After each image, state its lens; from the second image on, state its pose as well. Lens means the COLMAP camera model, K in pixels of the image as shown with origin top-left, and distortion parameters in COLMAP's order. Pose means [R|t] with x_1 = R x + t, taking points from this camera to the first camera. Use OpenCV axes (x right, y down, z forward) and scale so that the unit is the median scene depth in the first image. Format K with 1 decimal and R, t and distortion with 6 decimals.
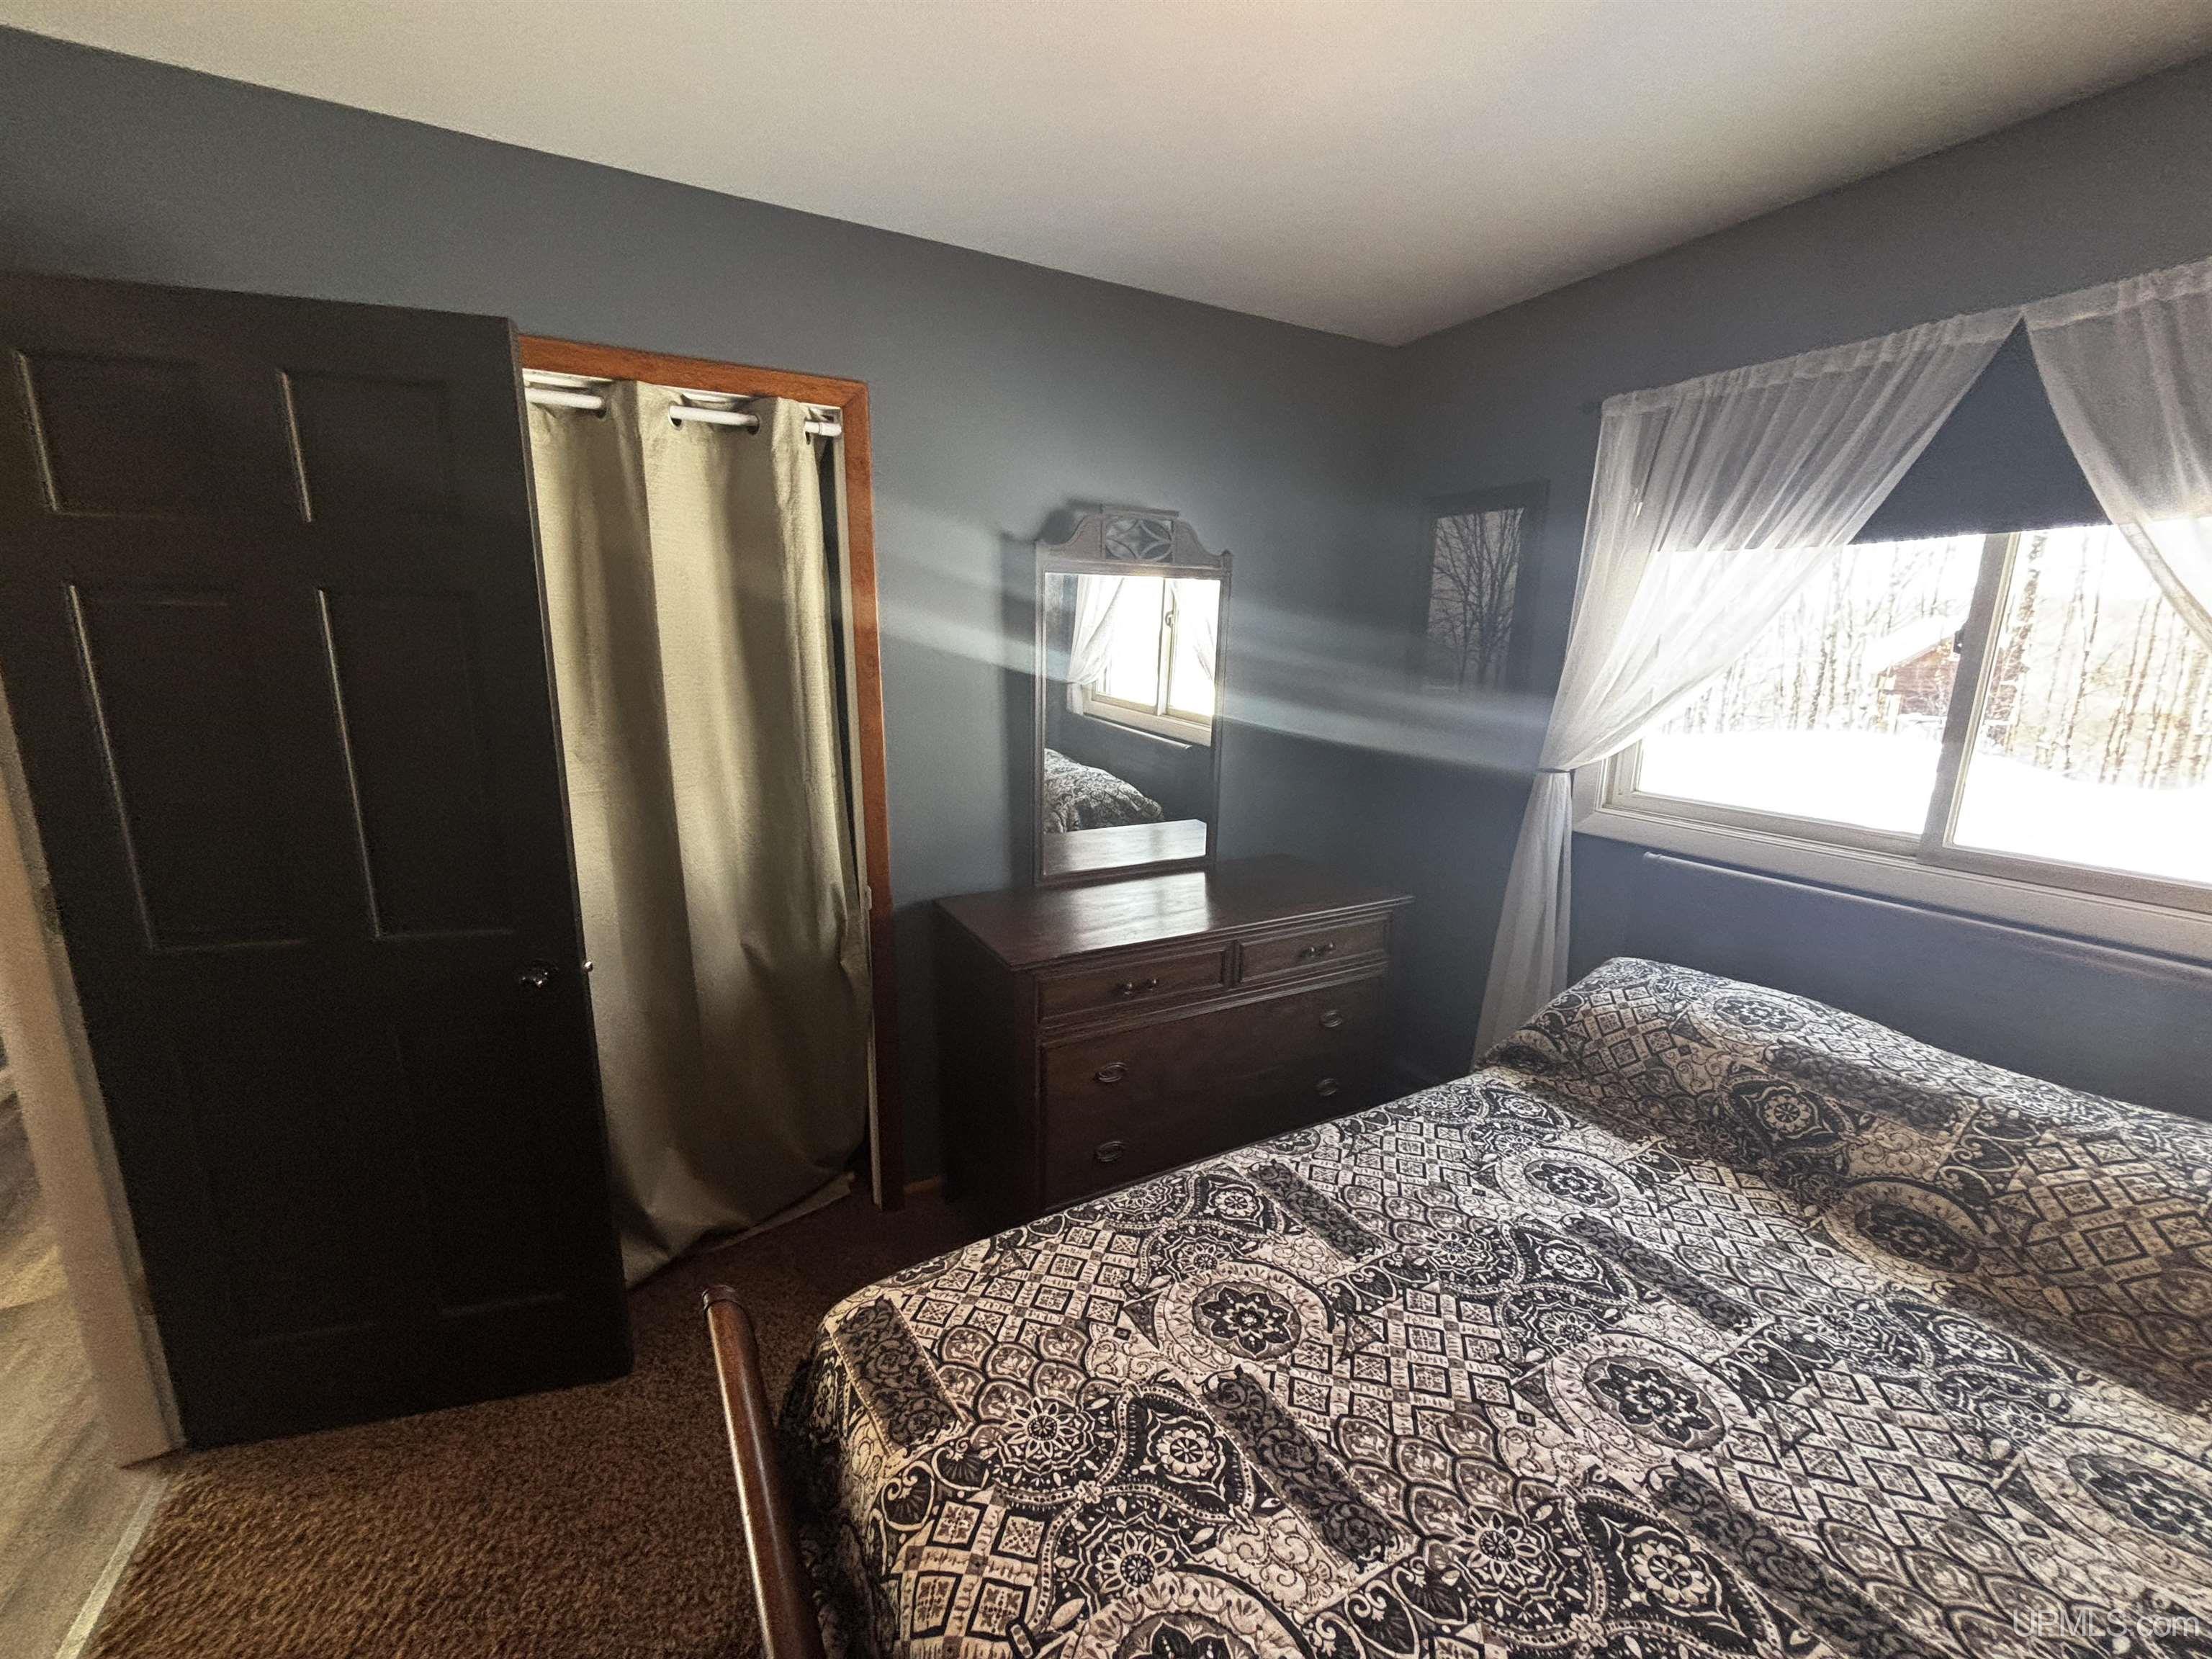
lens RADIAL K [[894.3, 0, 1107.4], [0, 894.3, 831.3], [0, 0, 1]] dist [-0.002248, 0.000233]
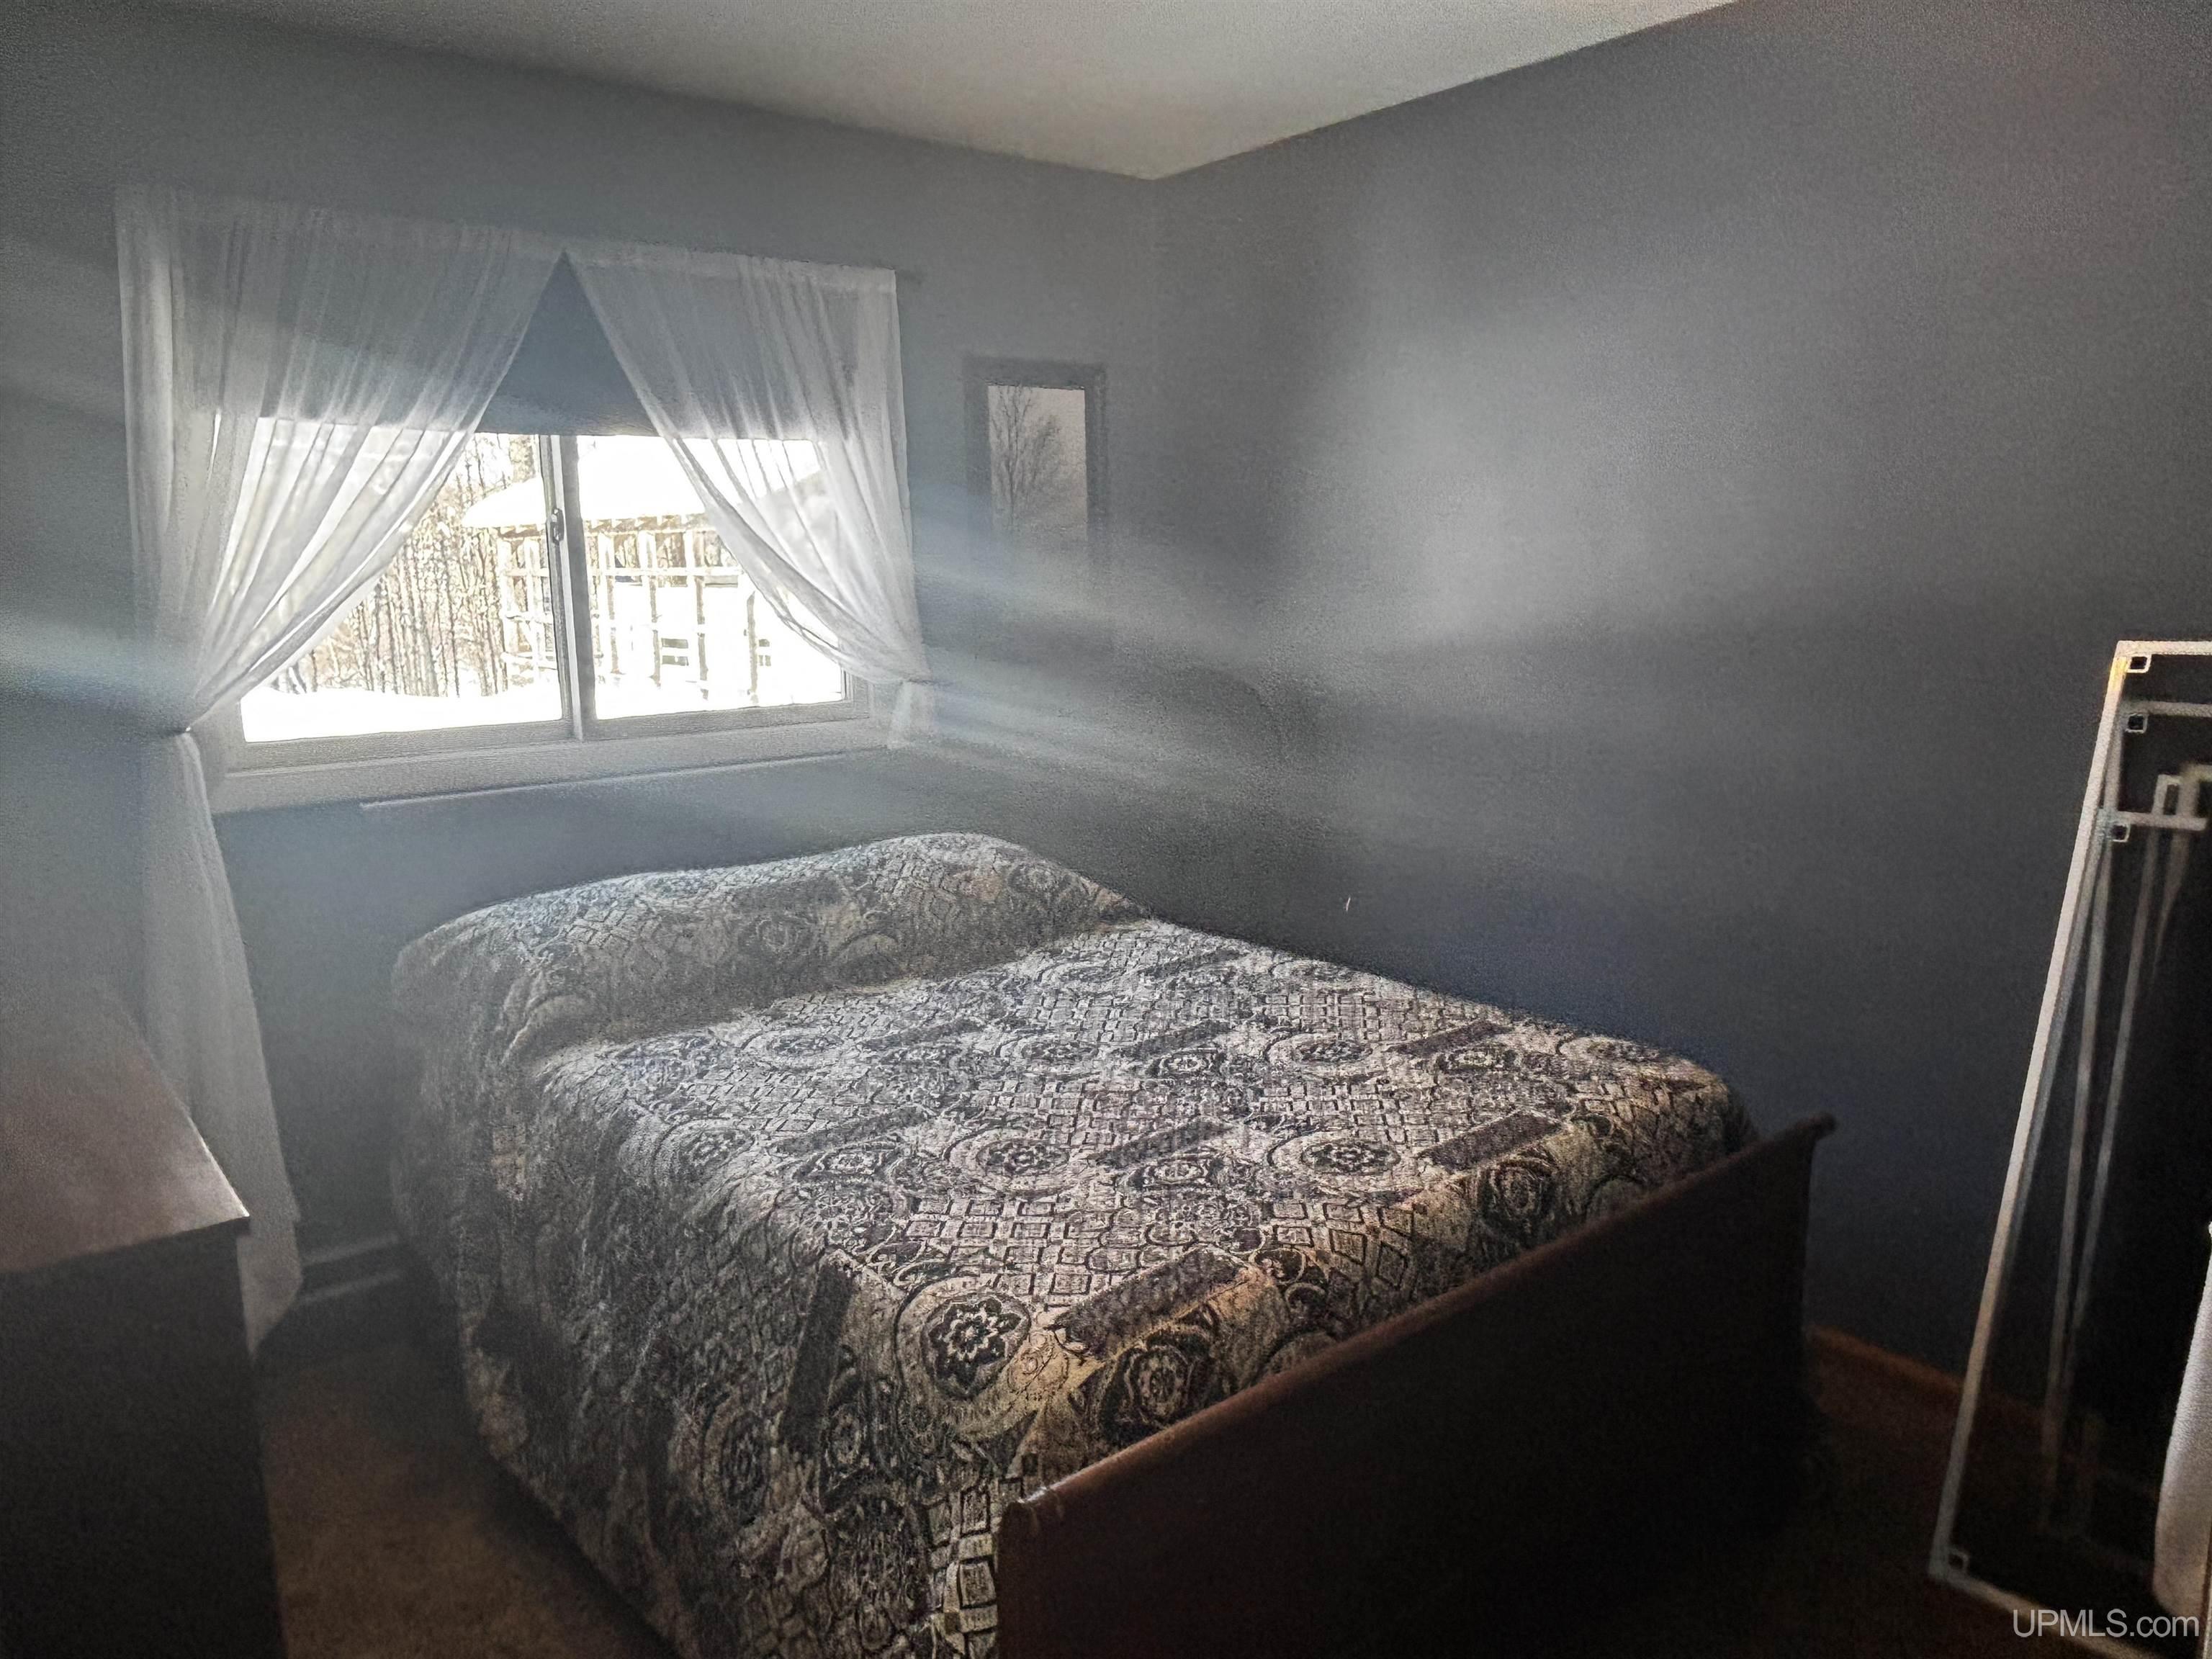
lens RADIAL K [[1546.4, 0, 1108.6], [0, 1546.4, 832.1], [0, 0, 1]] dist [0.065087, 0.001885]
pose [[-0.178020, -0.179447, 0.967527, -1.423127], [0.219035, 0.951339, 0.216746, -0.178782], [-0.959340, 0.250507, -0.130052, 0.947161]]
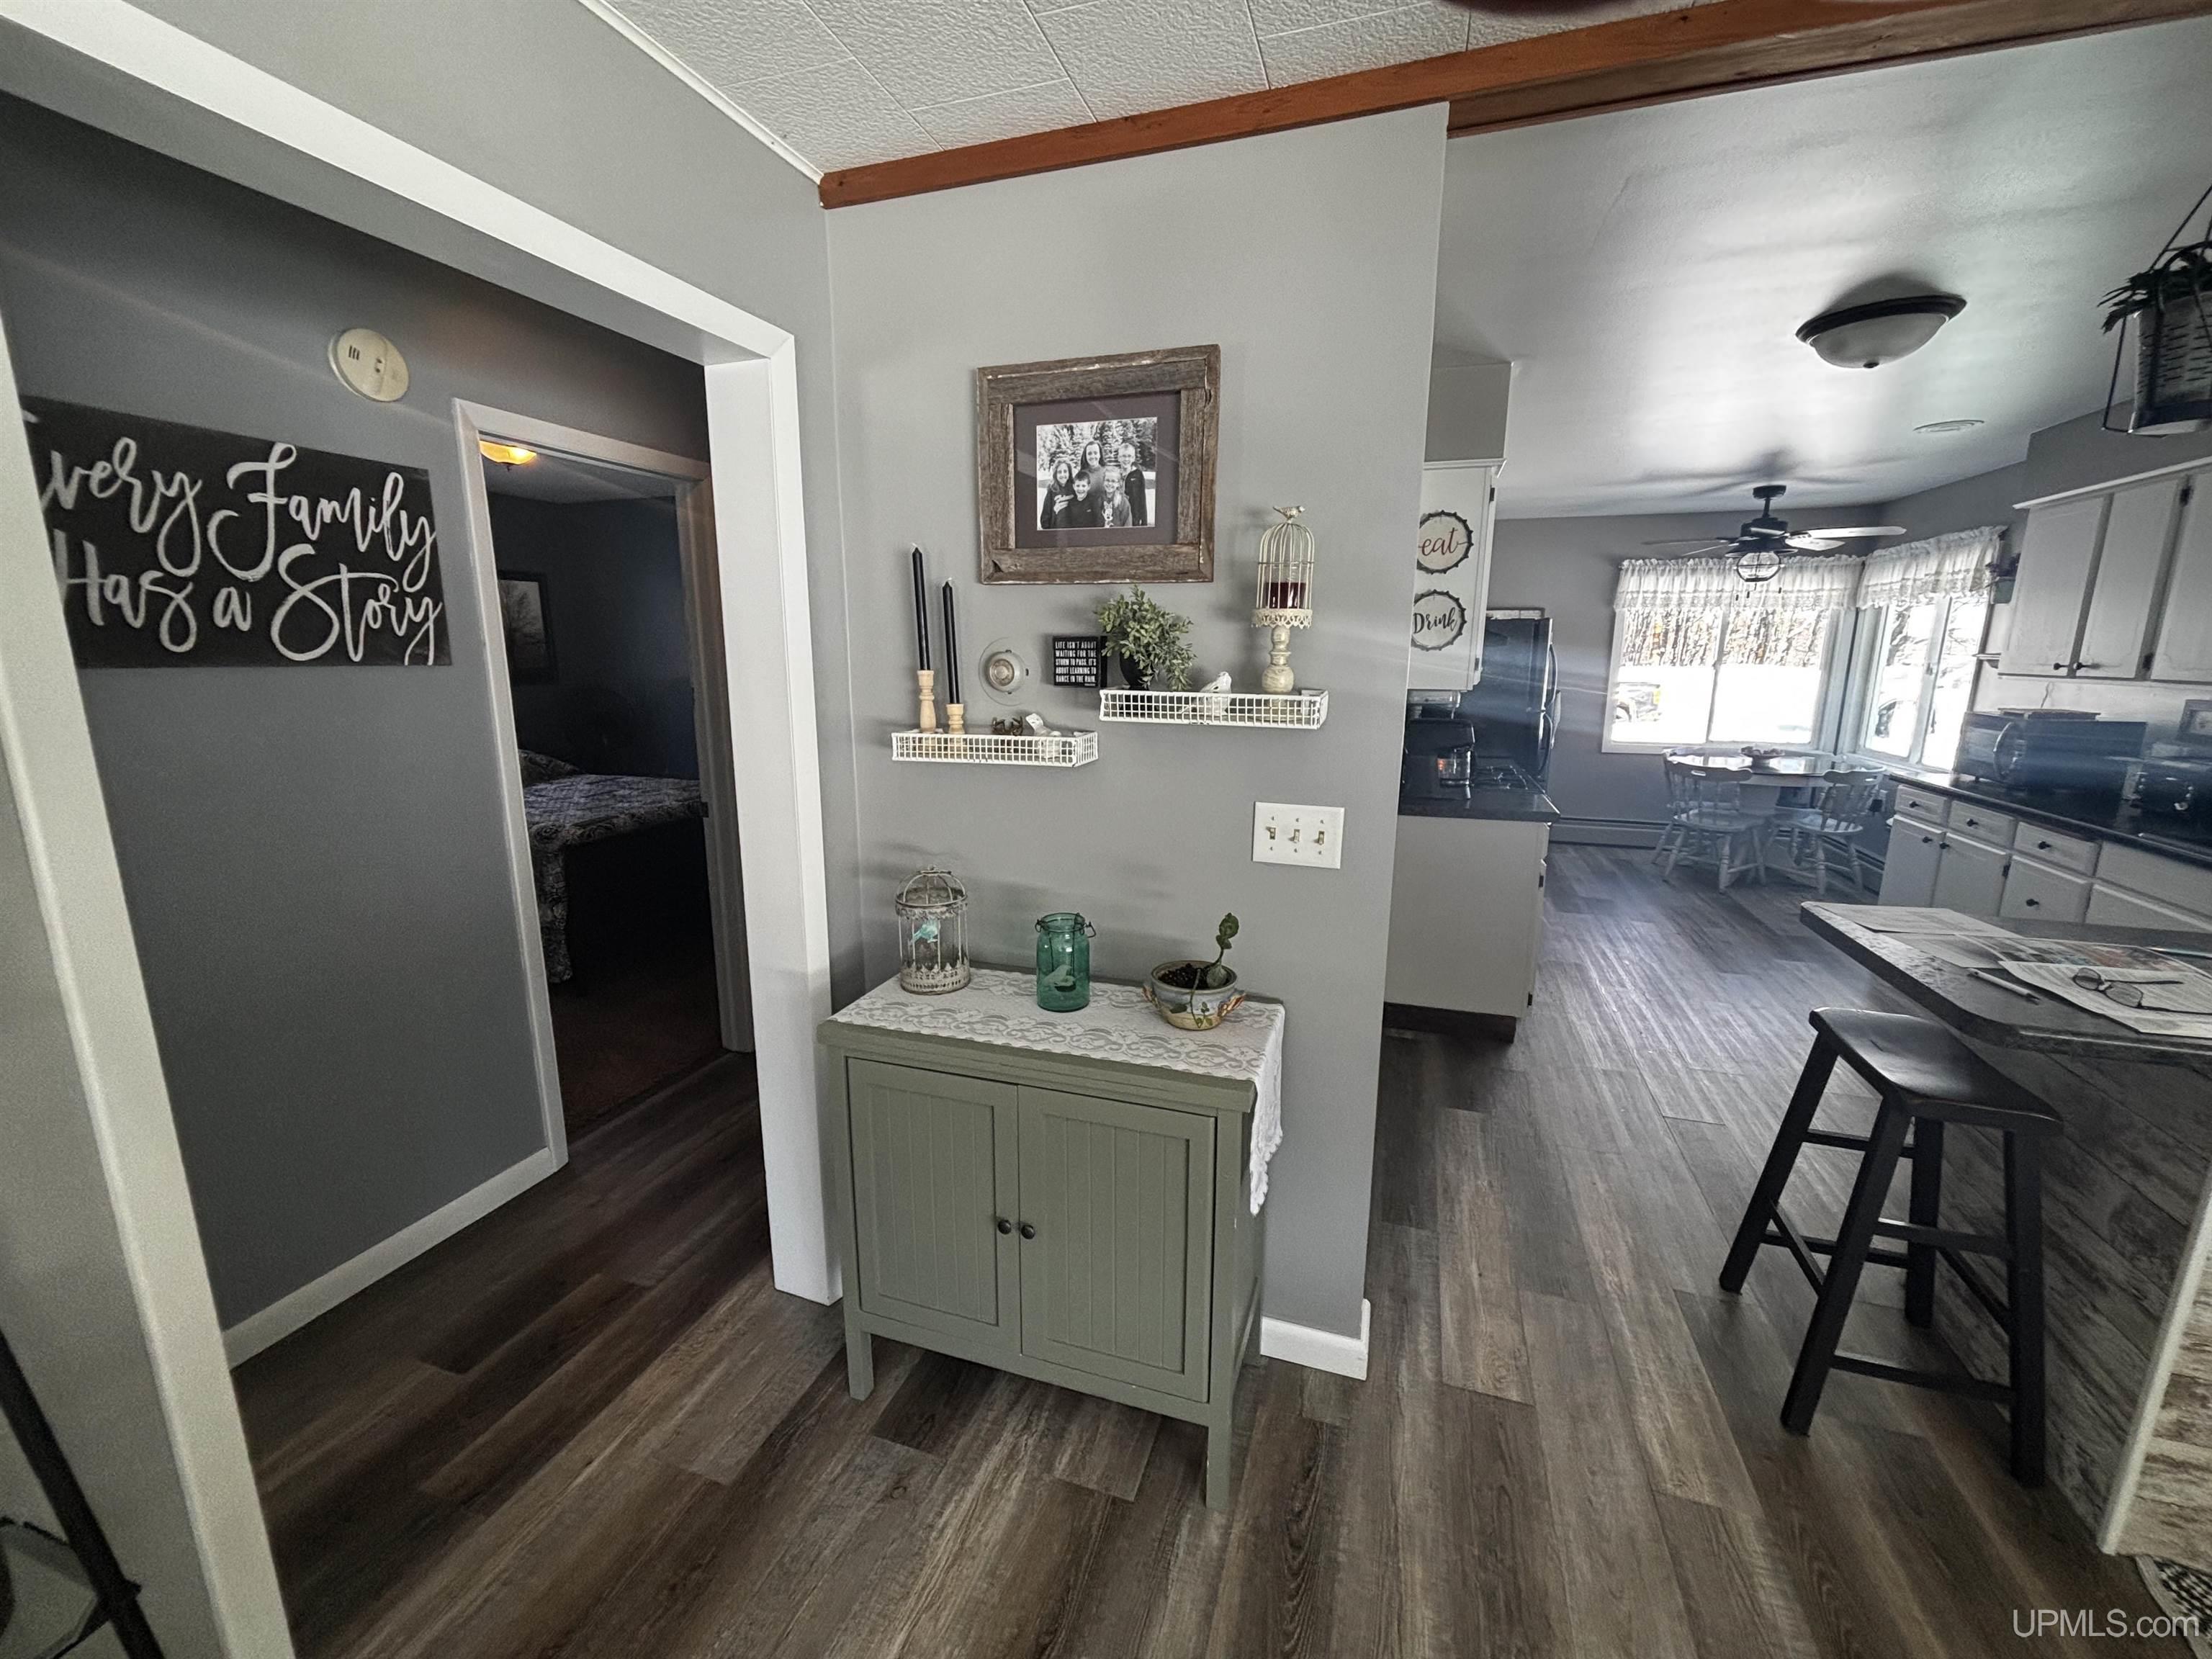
lens RADIAL K [[894.3, 0, 1098.4], [0, 894.3, 832.1], [0, 0, 1]] dist [-0.002248, 0.000233]
pose [[-0.673222, -0.159652, 0.721999, -3.824090], [0.142024, 0.930316, 0.338145, -0.310216], [-0.725673, 0.330188, -0.603635, 1.497251]]
